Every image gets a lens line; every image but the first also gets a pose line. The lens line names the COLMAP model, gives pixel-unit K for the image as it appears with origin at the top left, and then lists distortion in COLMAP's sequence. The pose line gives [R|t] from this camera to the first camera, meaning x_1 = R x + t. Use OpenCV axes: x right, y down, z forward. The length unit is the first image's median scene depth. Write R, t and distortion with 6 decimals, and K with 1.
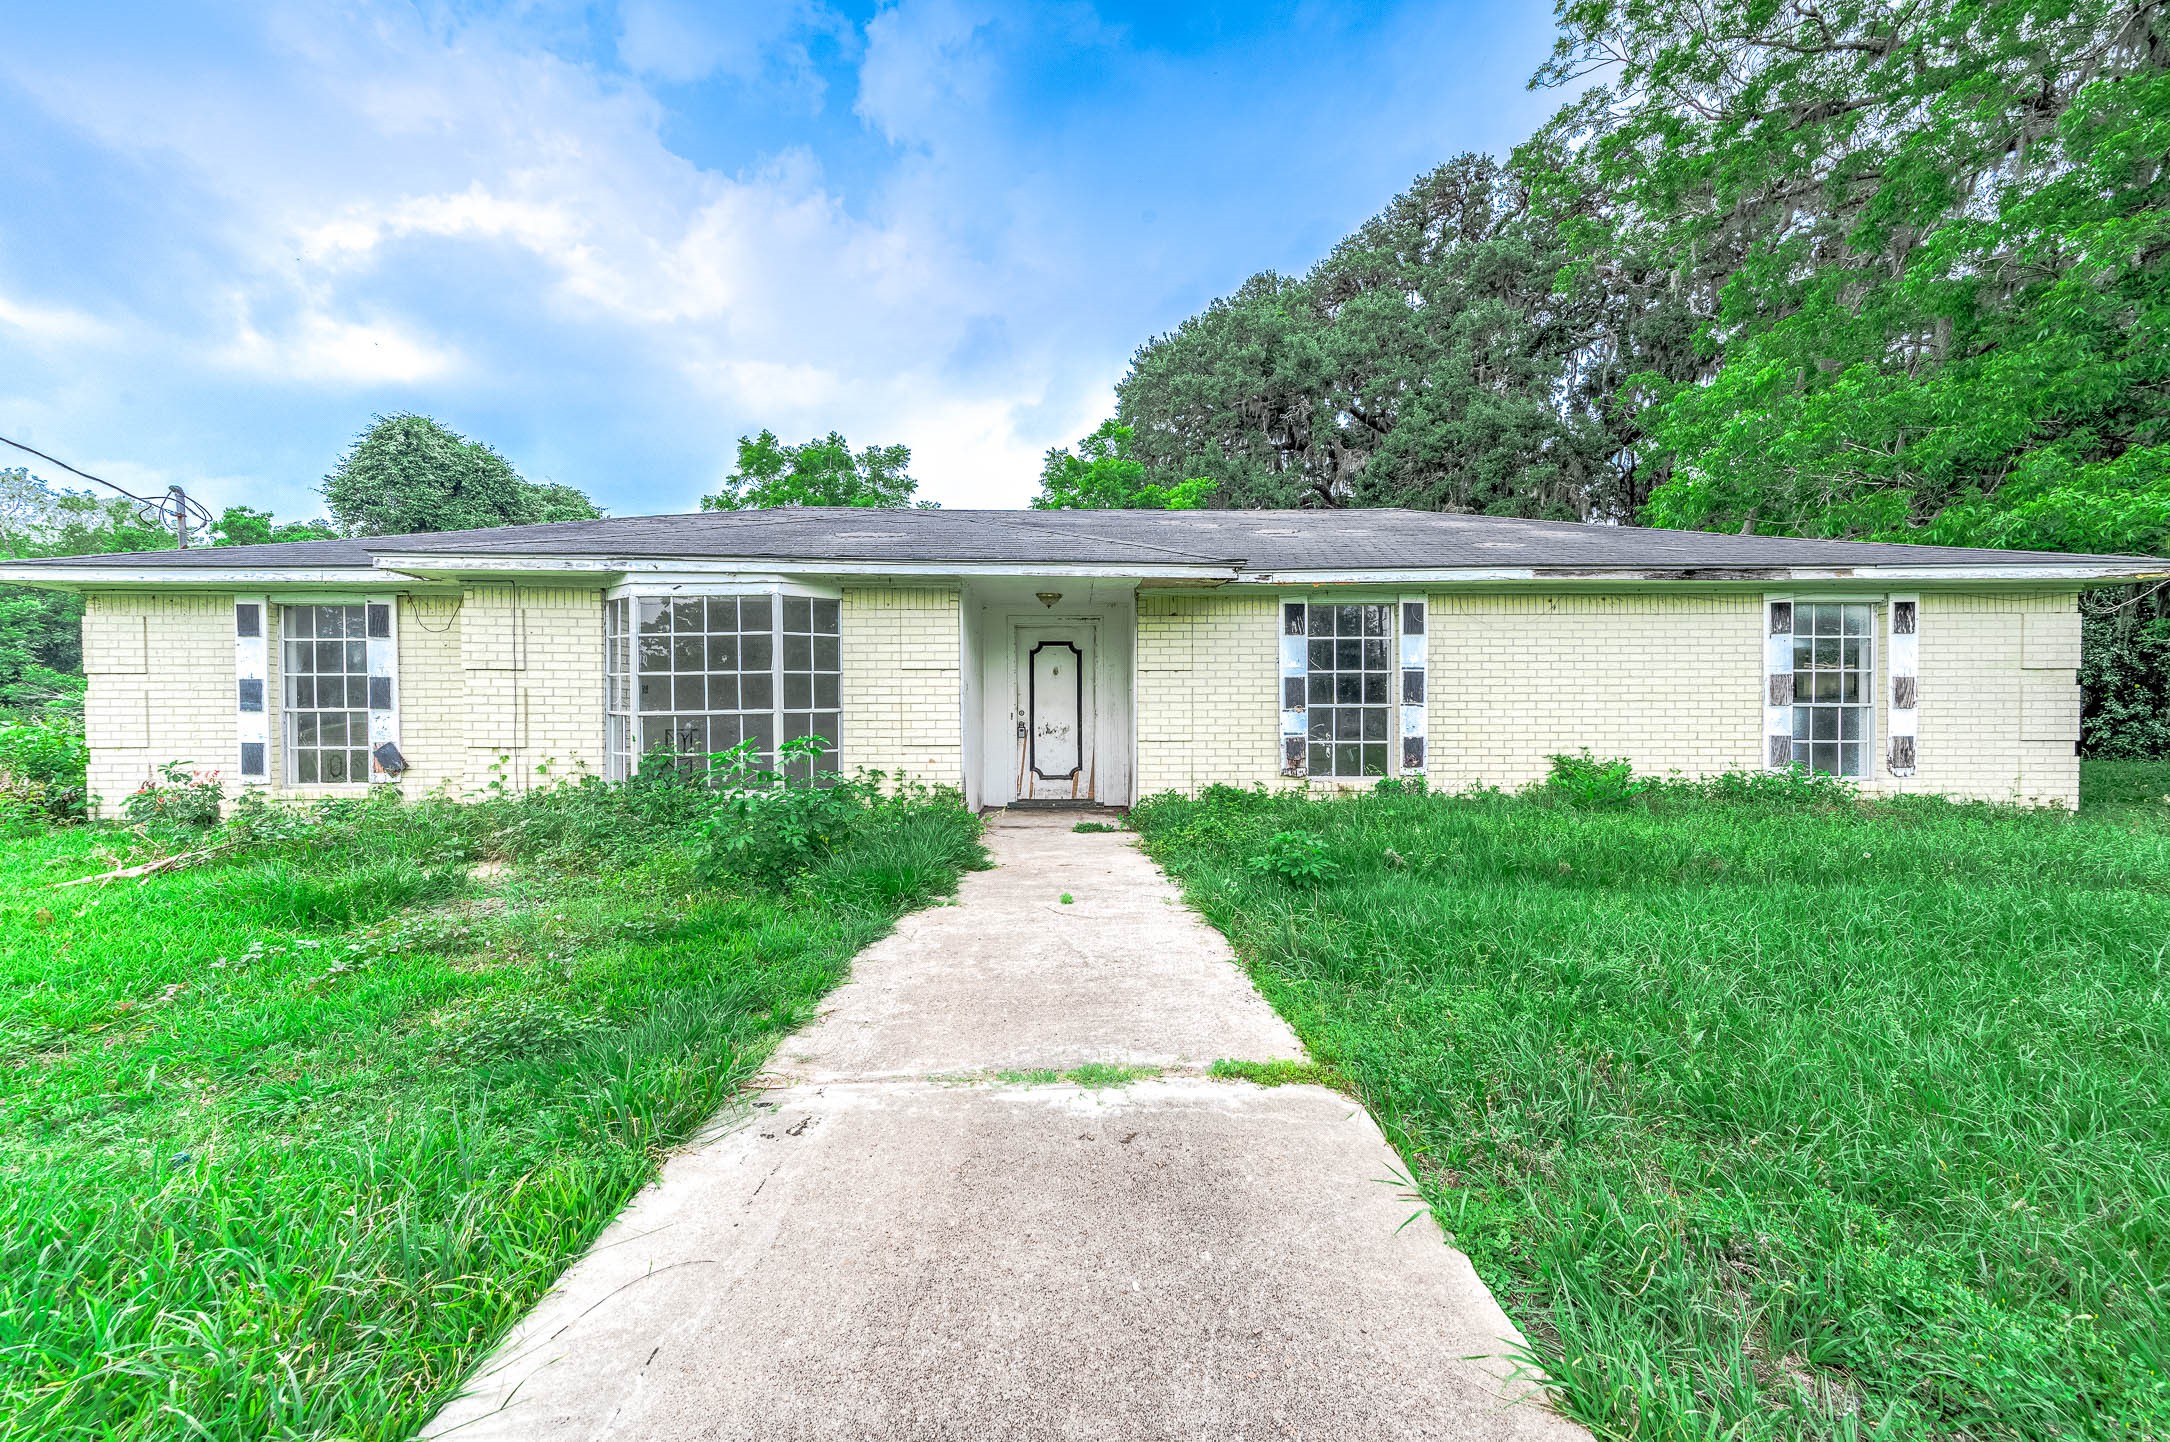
lens RADIAL K [[849.4, 0, 1086.0], [0, 849.4, 730.5], [0, 0, 1]] dist [0.013615, 0.000774]
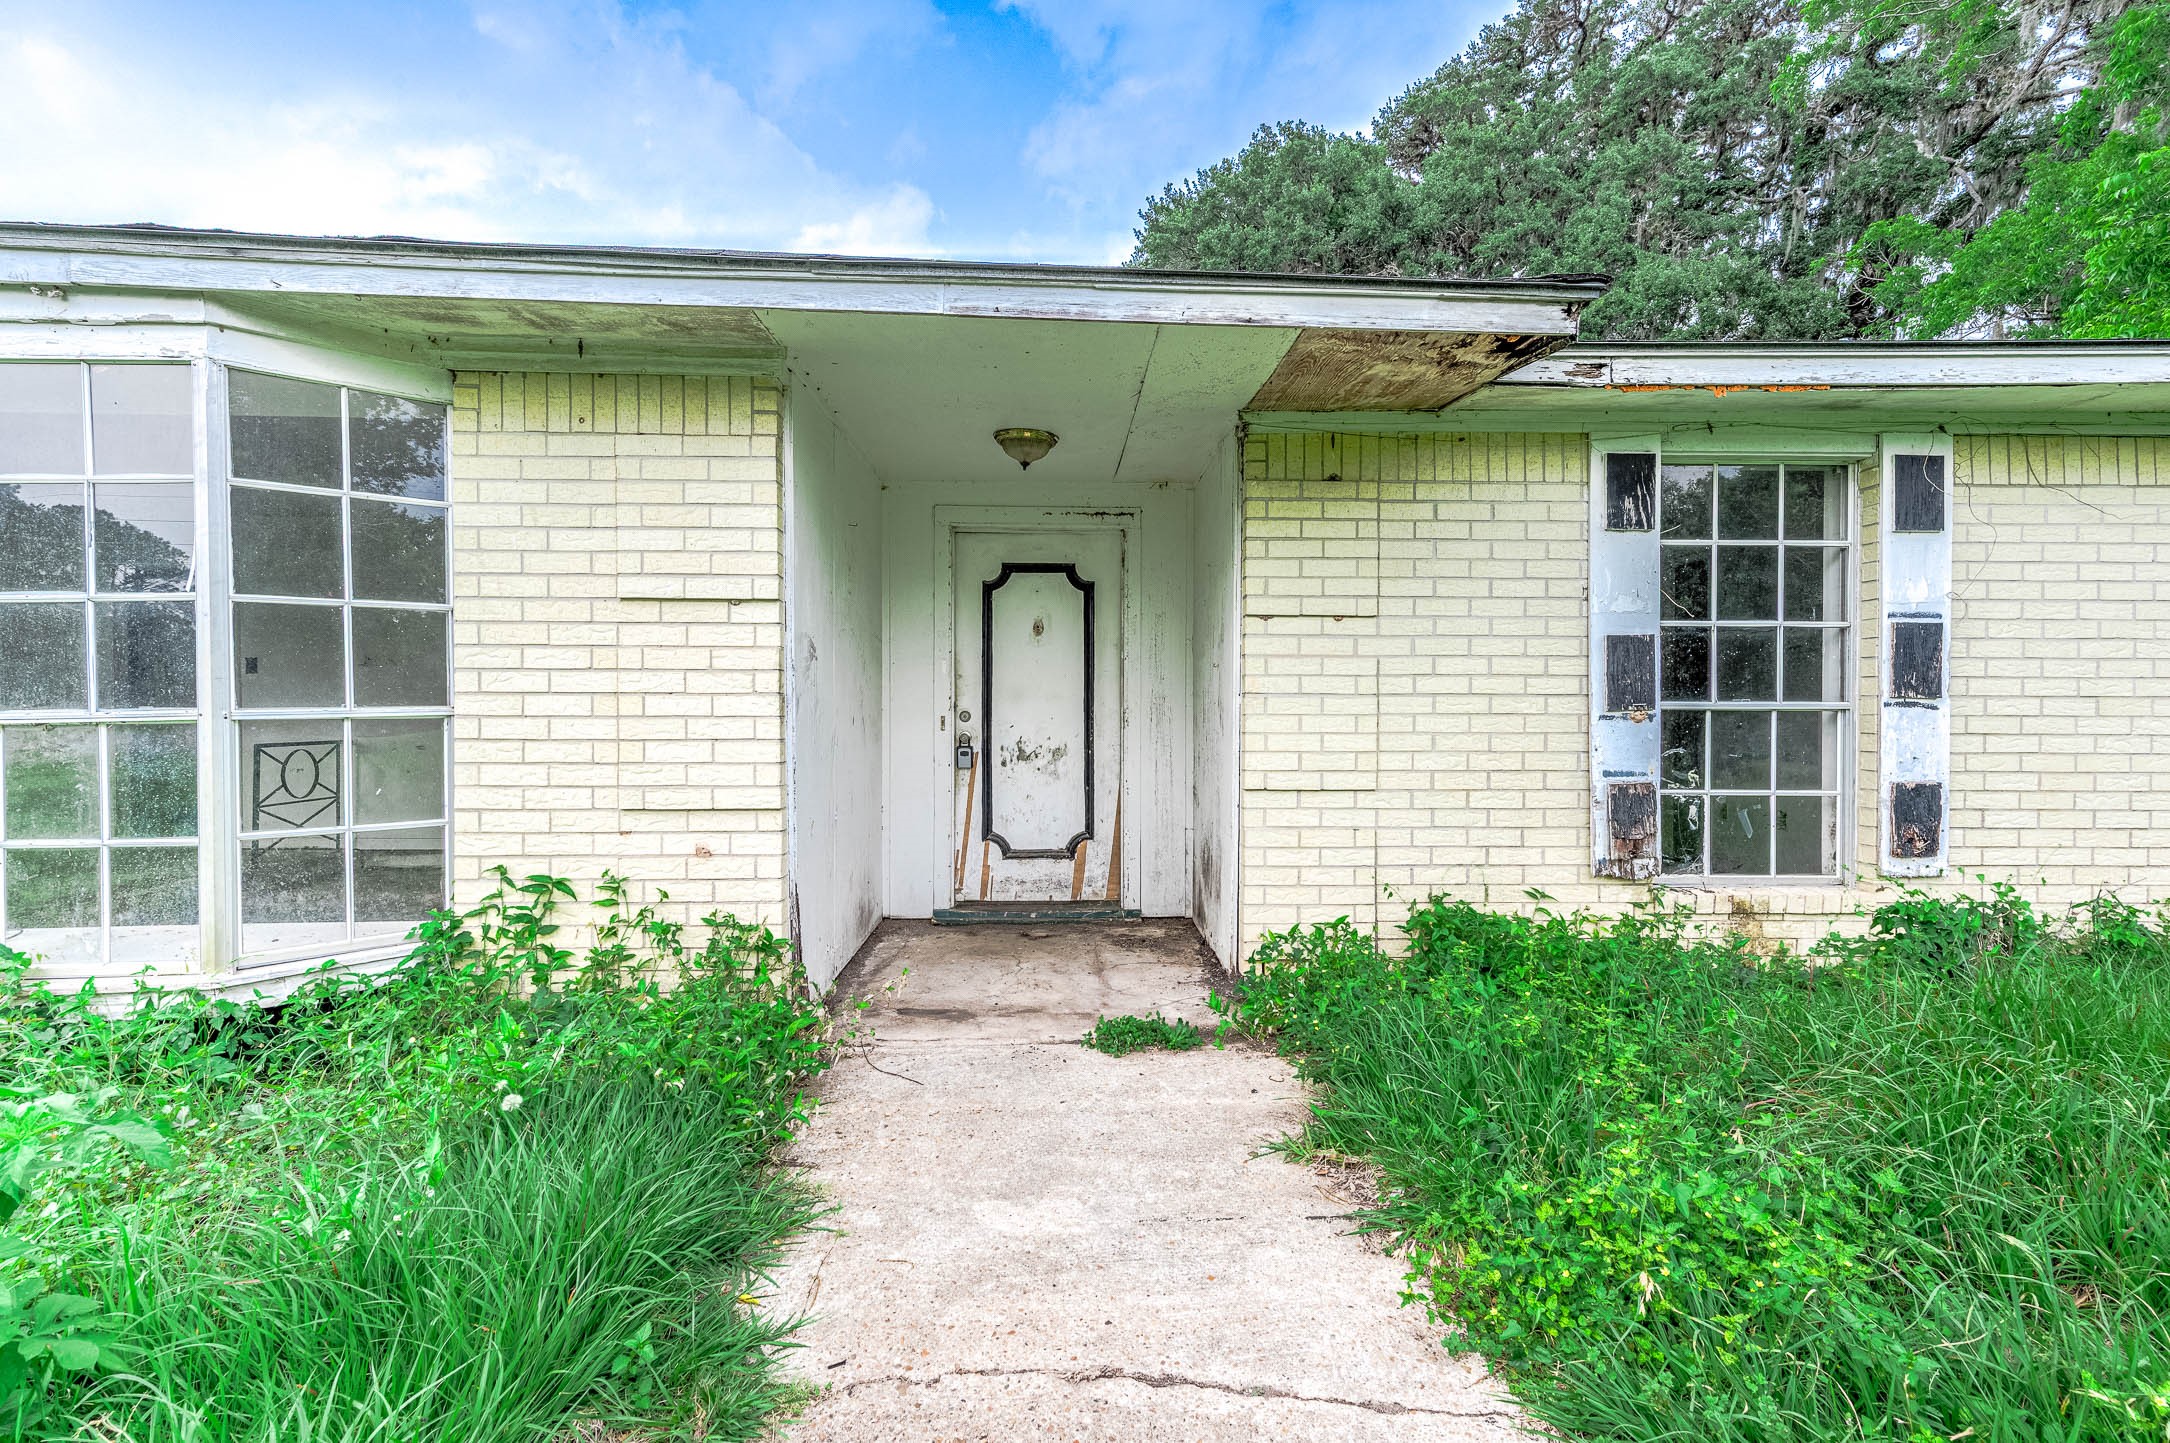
lens RADIAL K [[1014.9, 0, 1085.0], [0, 1014.9, 721.5], [0, 0, 1]] dist [0.001607, 0.000255]
pose [[0.999800, 0.005344, 0.019268, -0.024181], [-0.005214, 0.999963, -0.006796, -0.016592], [-0.019304, 0.006694, 0.999791, 0.518567]]
